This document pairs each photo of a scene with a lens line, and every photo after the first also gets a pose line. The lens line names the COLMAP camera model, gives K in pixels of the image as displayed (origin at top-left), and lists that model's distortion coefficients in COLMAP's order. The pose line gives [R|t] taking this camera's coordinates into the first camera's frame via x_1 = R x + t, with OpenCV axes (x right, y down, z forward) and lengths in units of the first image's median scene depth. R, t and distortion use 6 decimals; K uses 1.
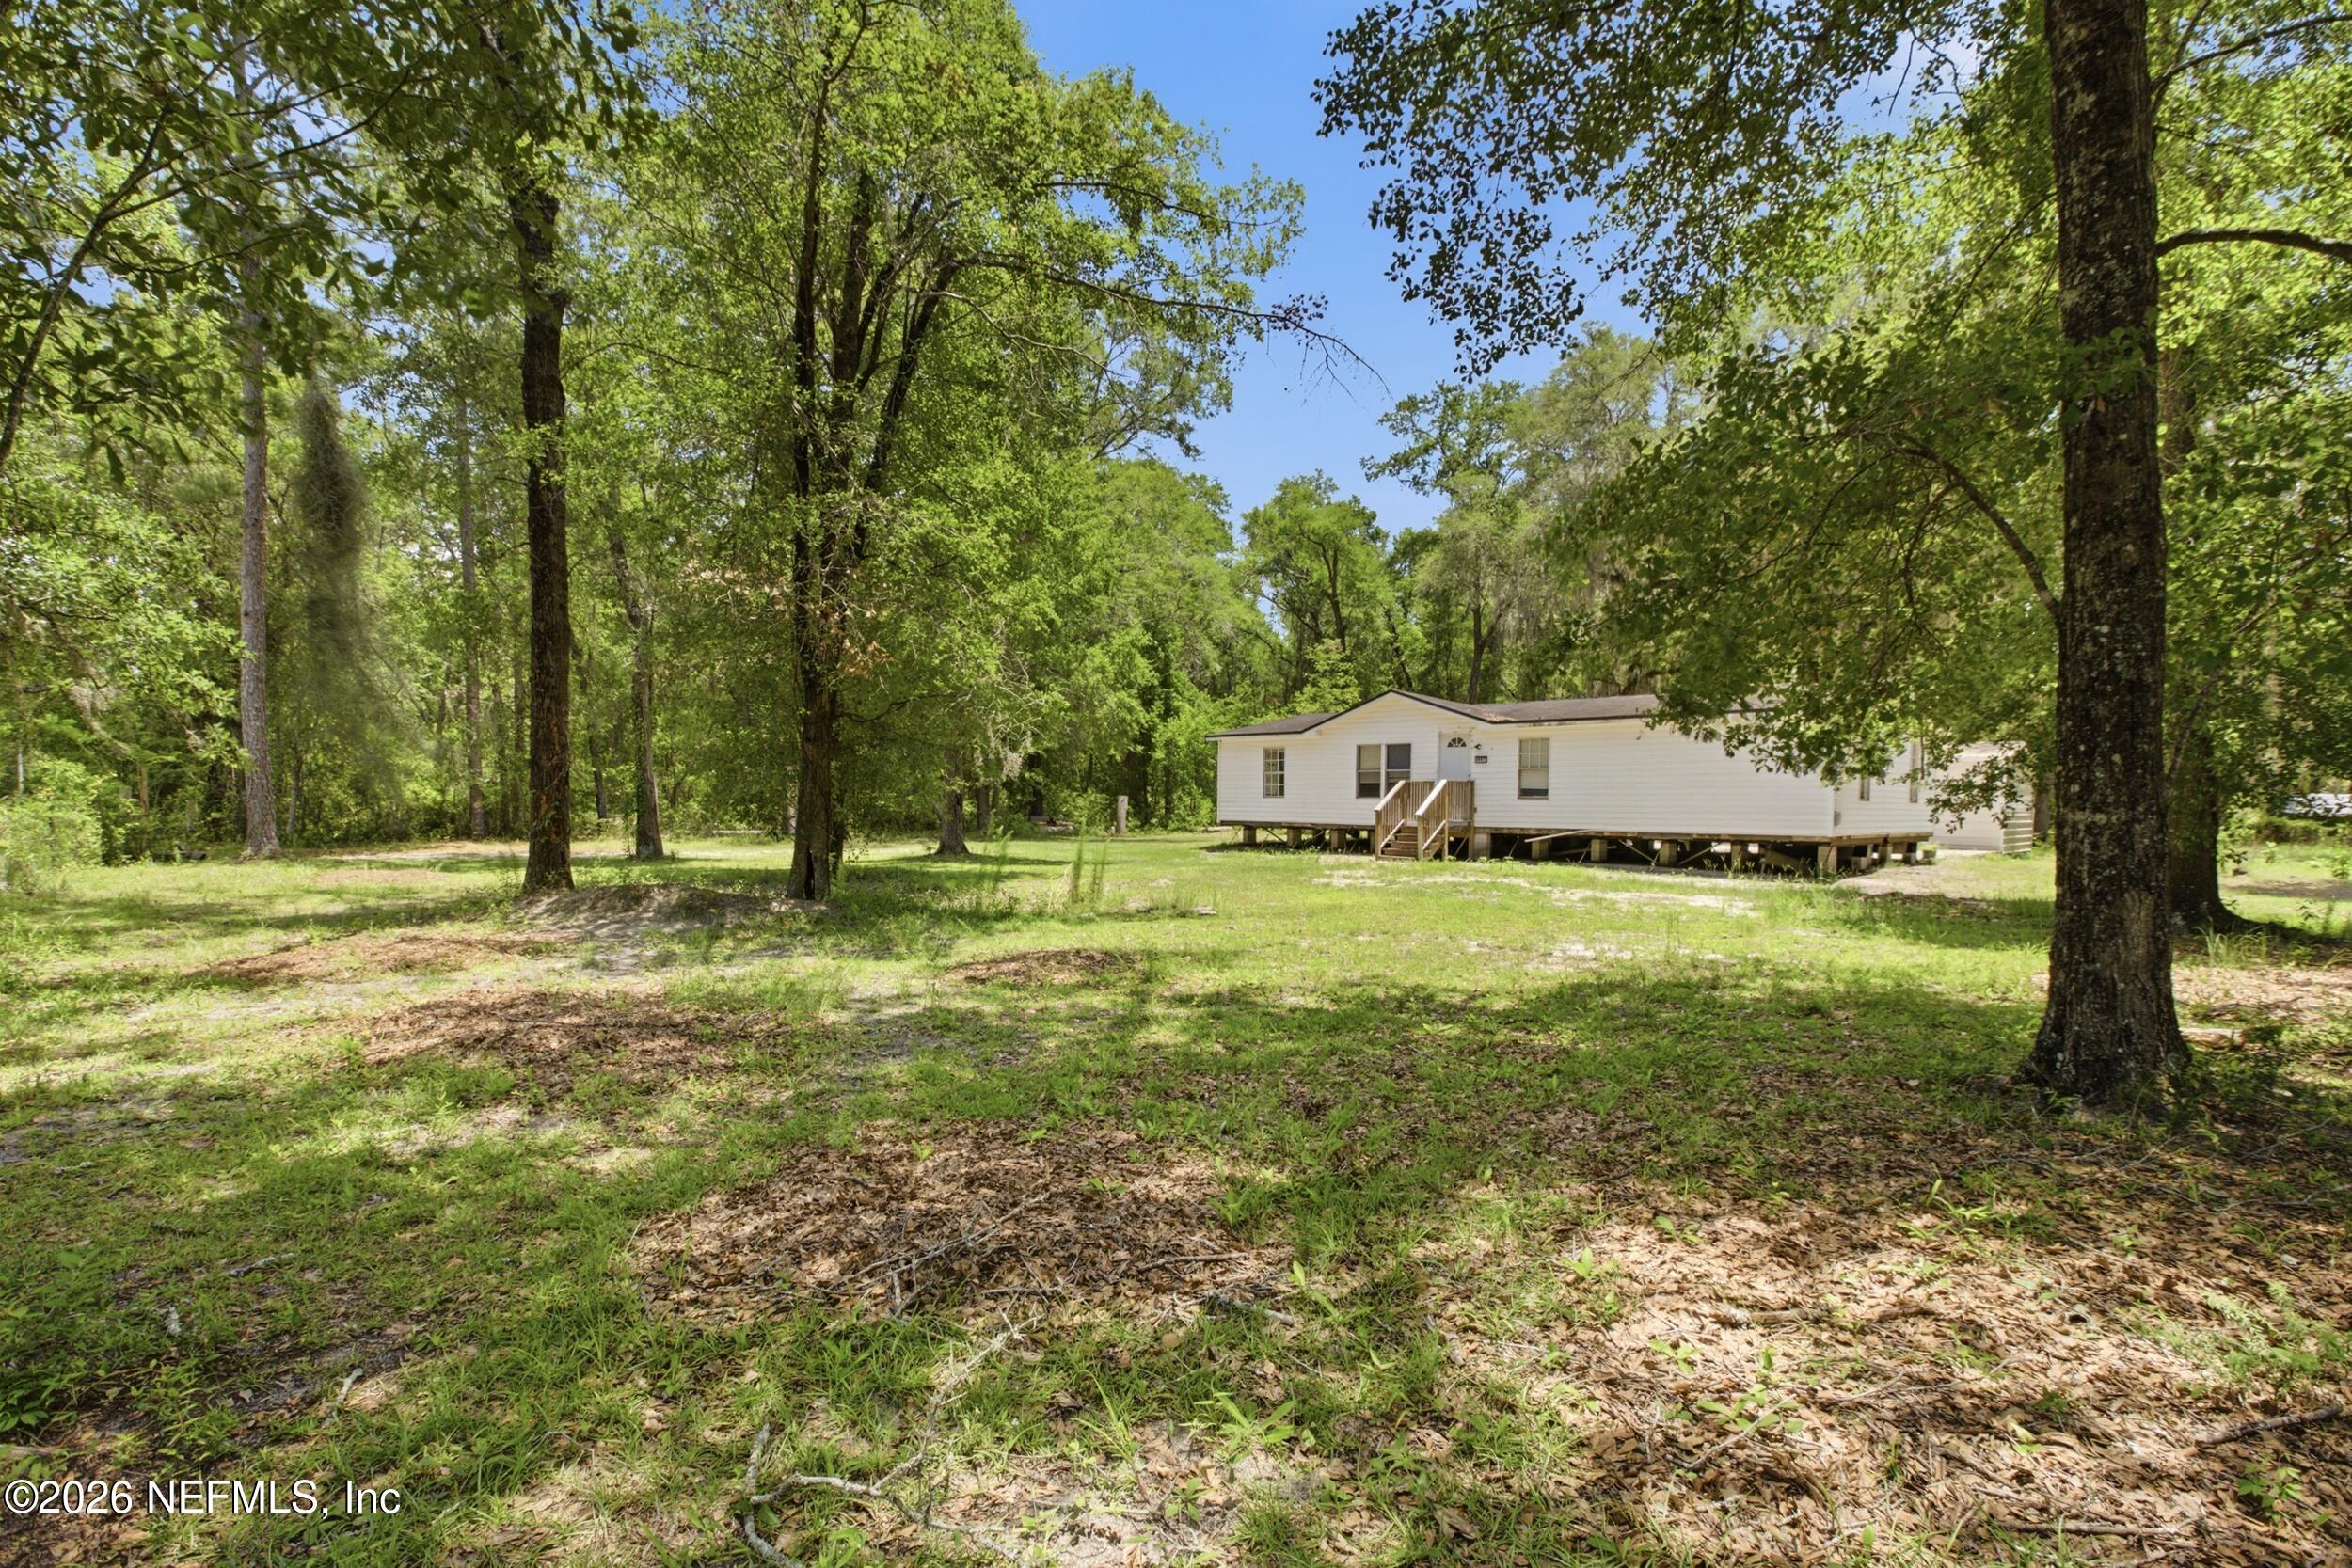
lens RADIAL K [[1138.5, 0, 1176.0], [0, 1138.5, 784.0], [0, 0, 1]] dist [-0.001385, -0.000271]
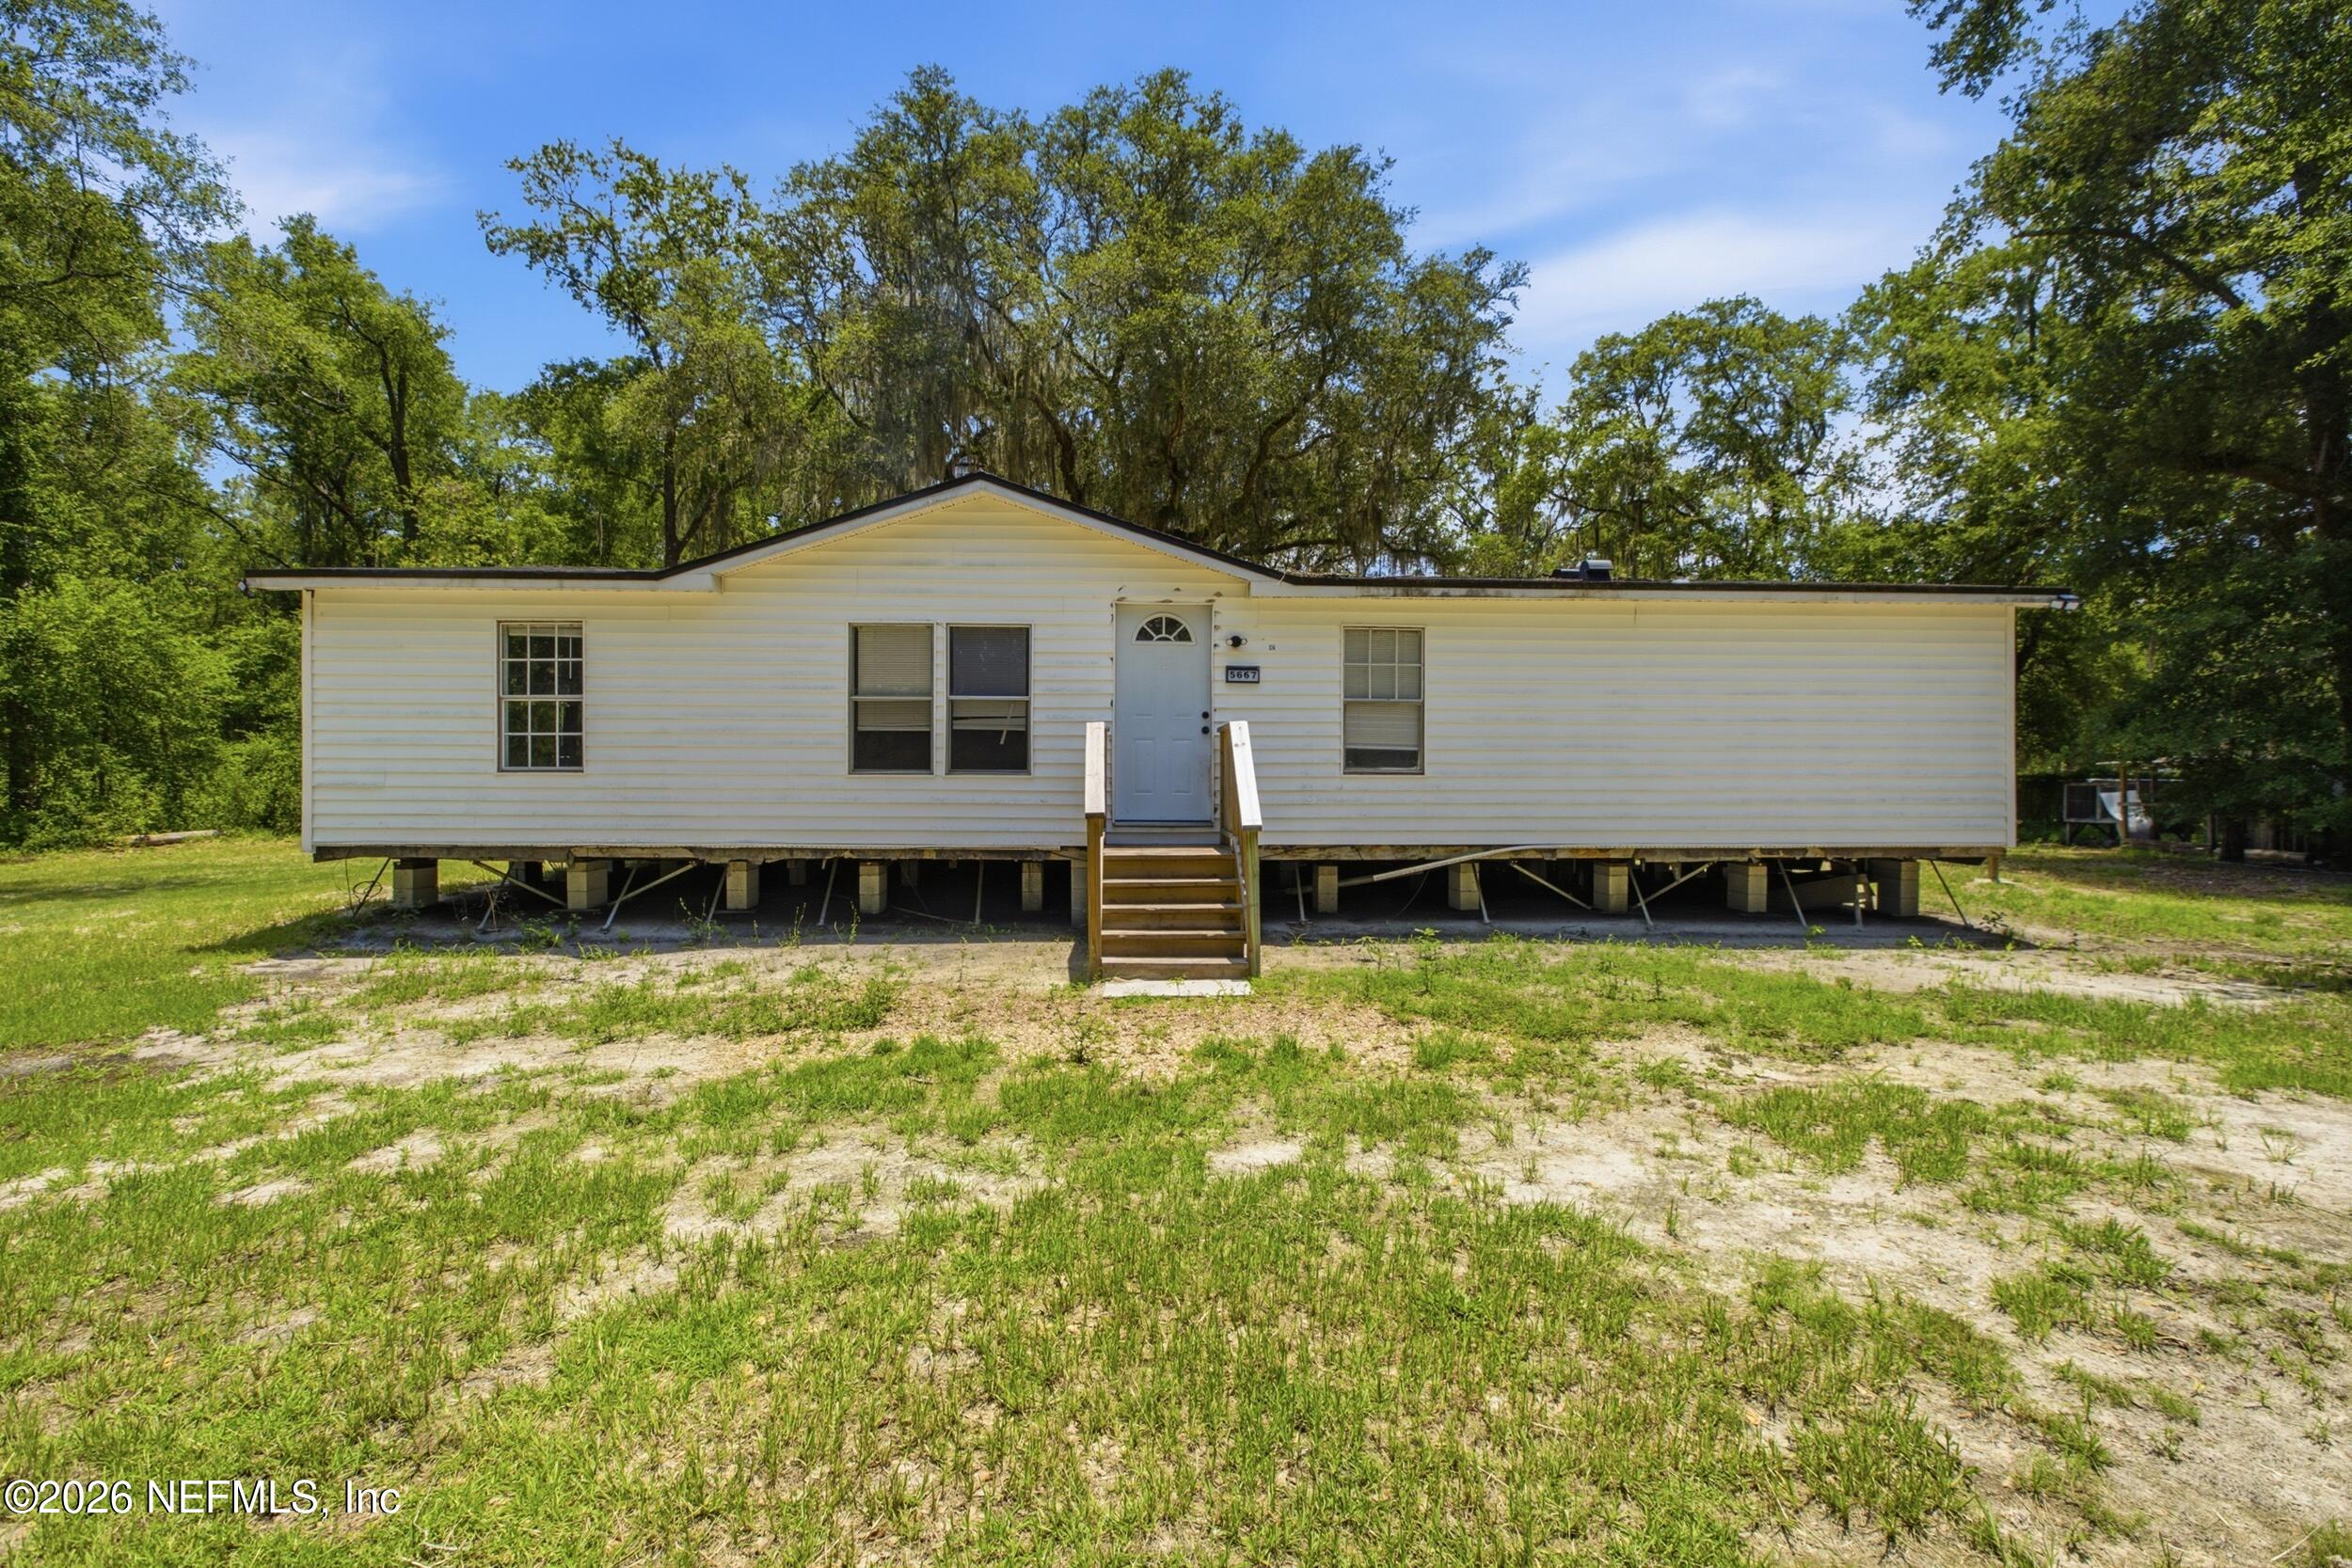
lens RADIAL K [[1138.5, 0, 1176.0], [0, 1138.5, 784.0], [0, 0, 1]] dist [-0.001385, -0.000271]
pose [[0.677574, 0.009397, 0.735395, -0.031968], [-0.003126, 0.999946, -0.009897, 0.017683], [-0.735448, 0.004407, 0.677567, 0.657158]]
